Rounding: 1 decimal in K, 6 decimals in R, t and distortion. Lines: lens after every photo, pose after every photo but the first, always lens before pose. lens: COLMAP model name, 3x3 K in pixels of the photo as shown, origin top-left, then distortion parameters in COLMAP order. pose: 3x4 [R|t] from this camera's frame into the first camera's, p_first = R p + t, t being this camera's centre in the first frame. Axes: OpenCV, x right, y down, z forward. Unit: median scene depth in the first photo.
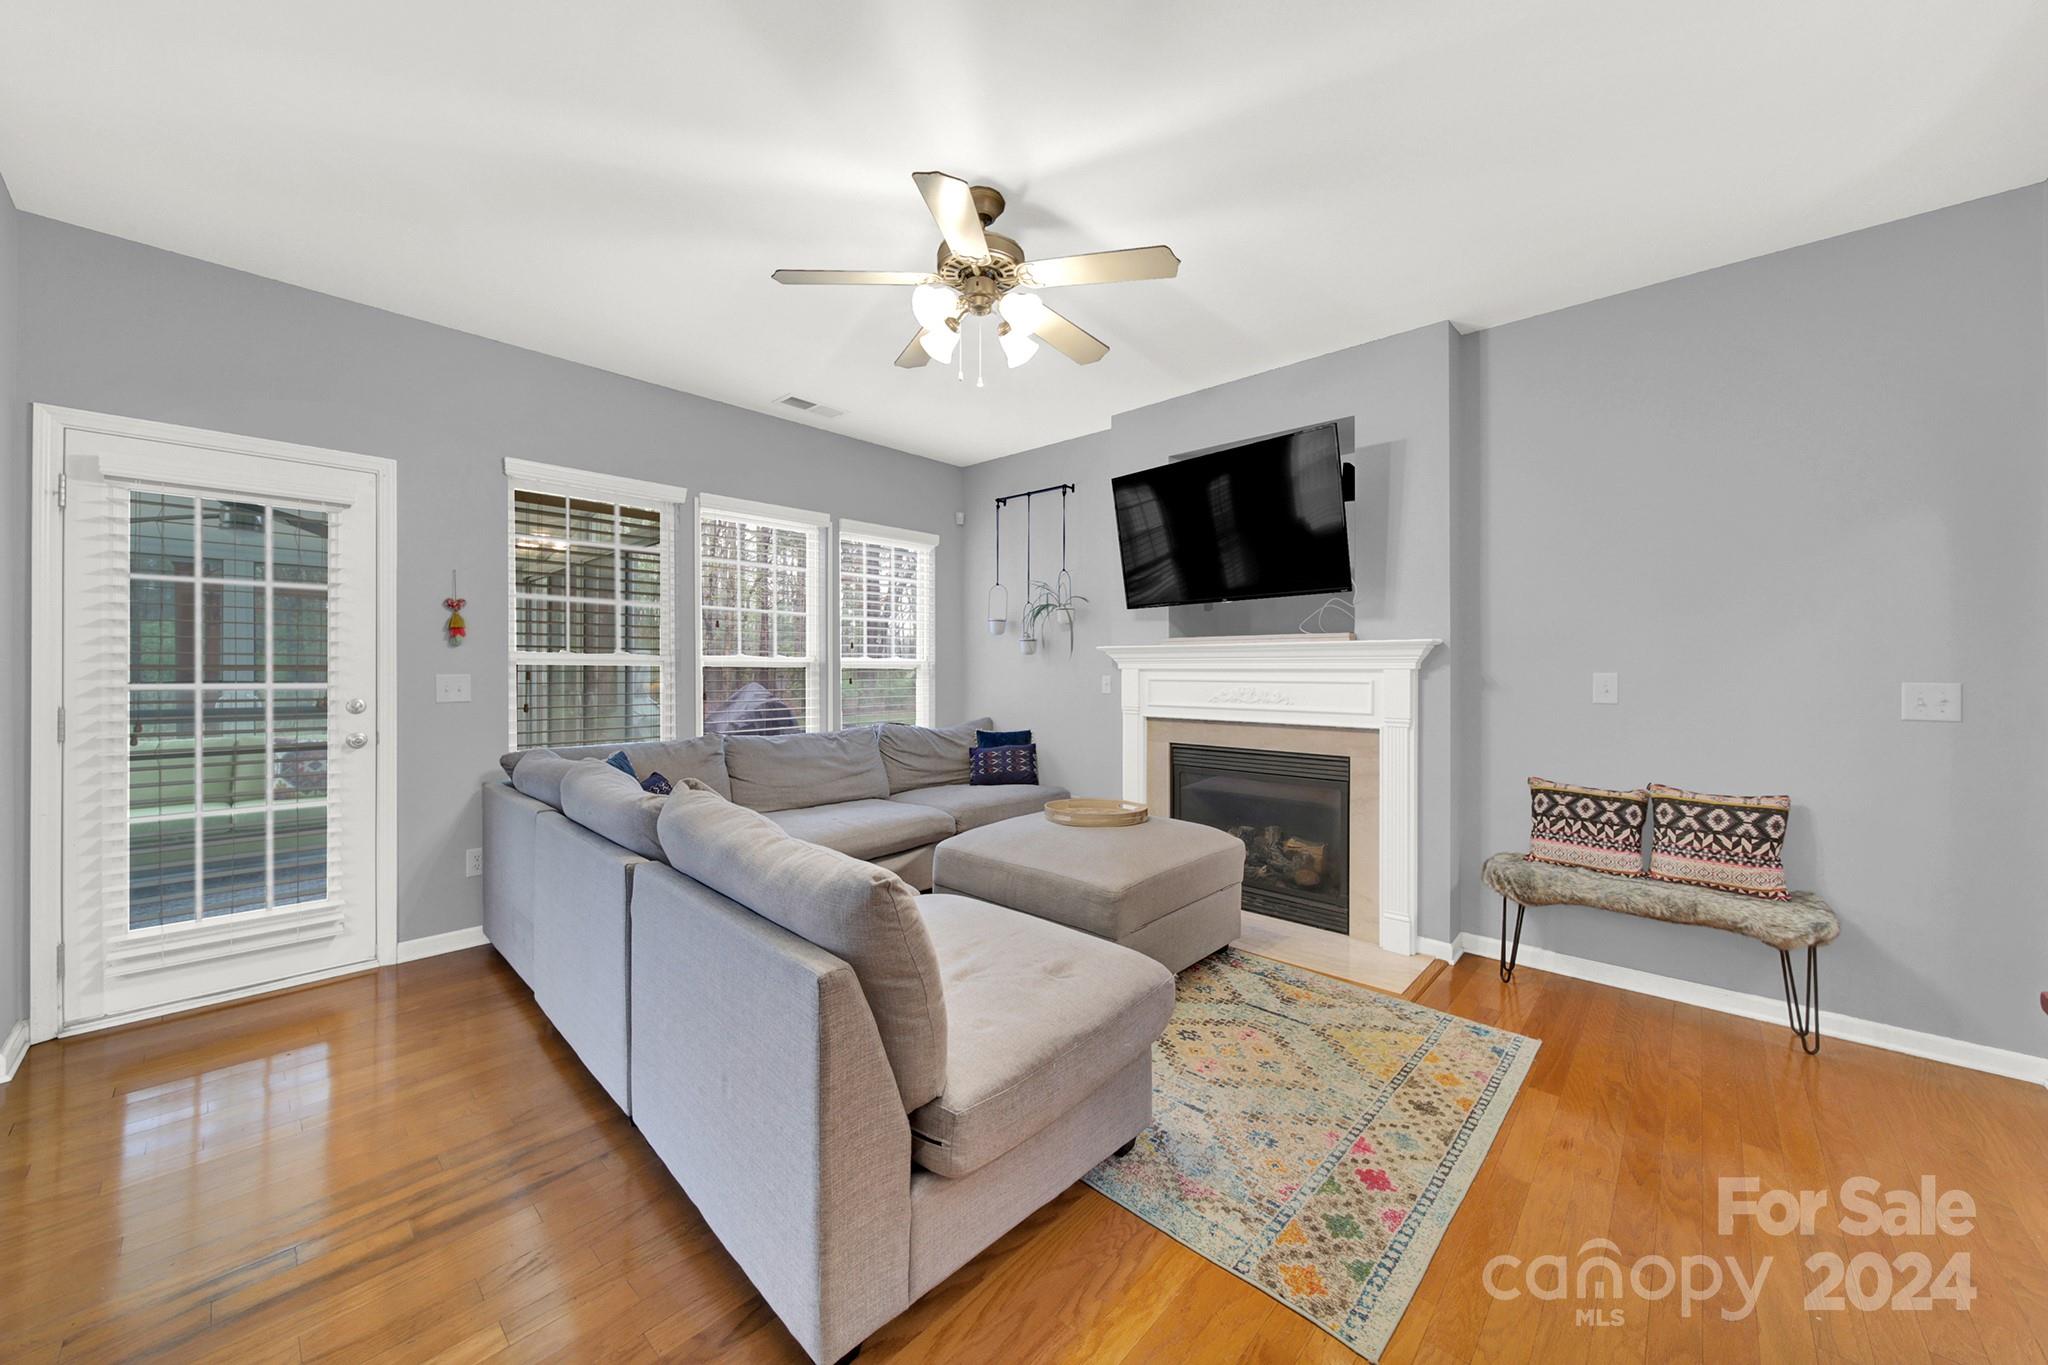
lens RADIAL K [[730.8, 0, 1026.1], [0, 730.8, 670.6], [0, 0, 1]] dist [-0.002554, -0.000232]
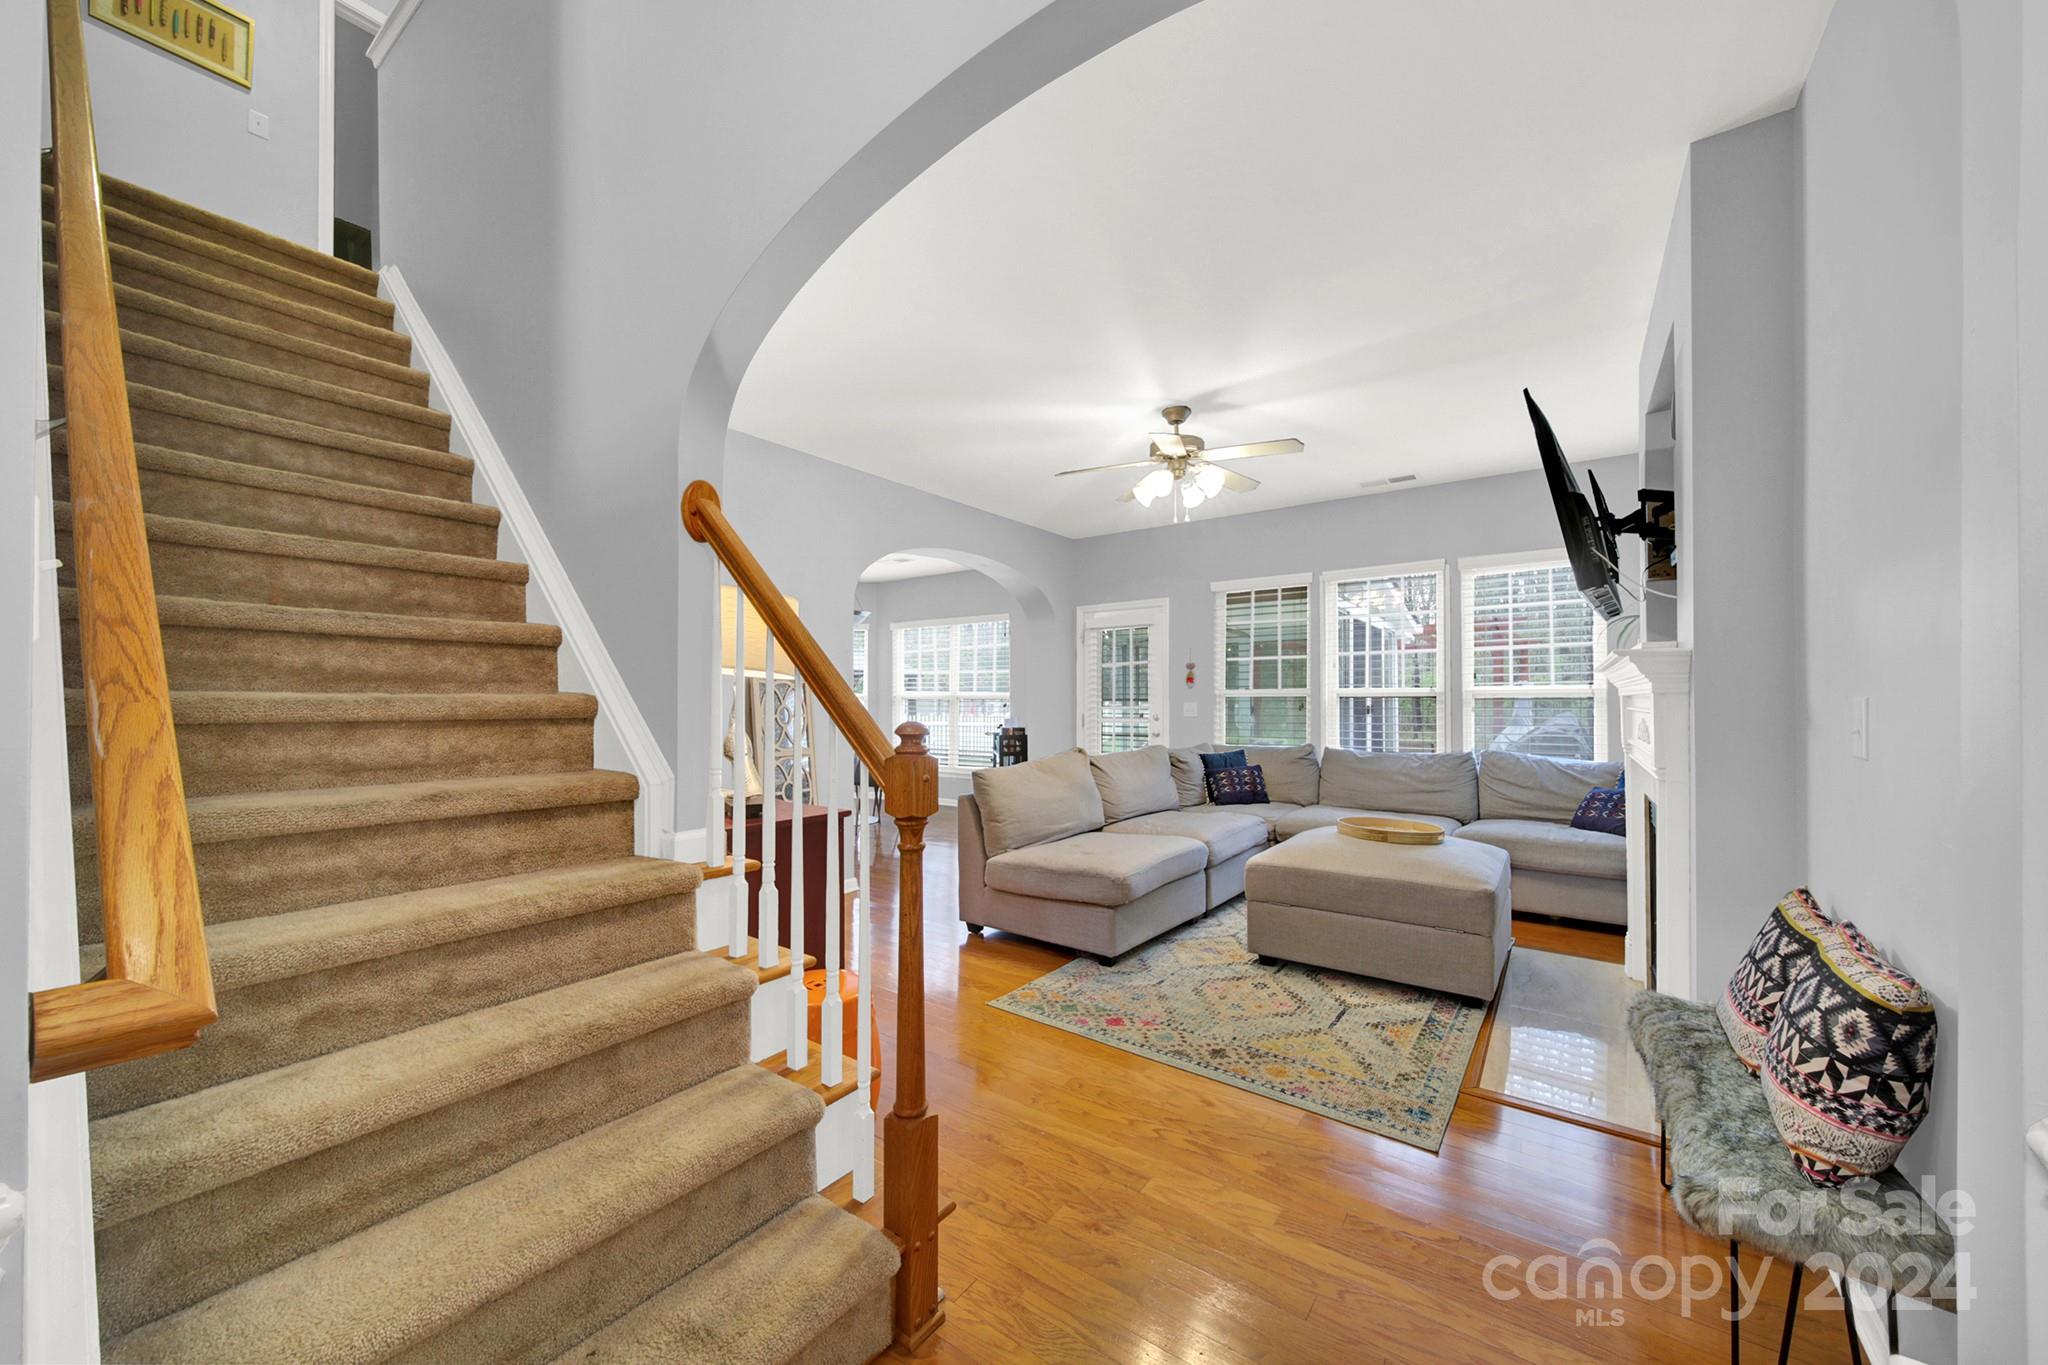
lens RADIAL K [[732.9, 0, 1018.9], [0, 732.9, 697.5], [0, 0, 1]] dist [0.000577, 0.000022]
pose [[0.120677, -0.006159, -0.992673, 1.427785], [0.003701, 0.999977, -0.005754, 0.002157], [0.992685, -0.002979, 0.120697, 0.423213]]
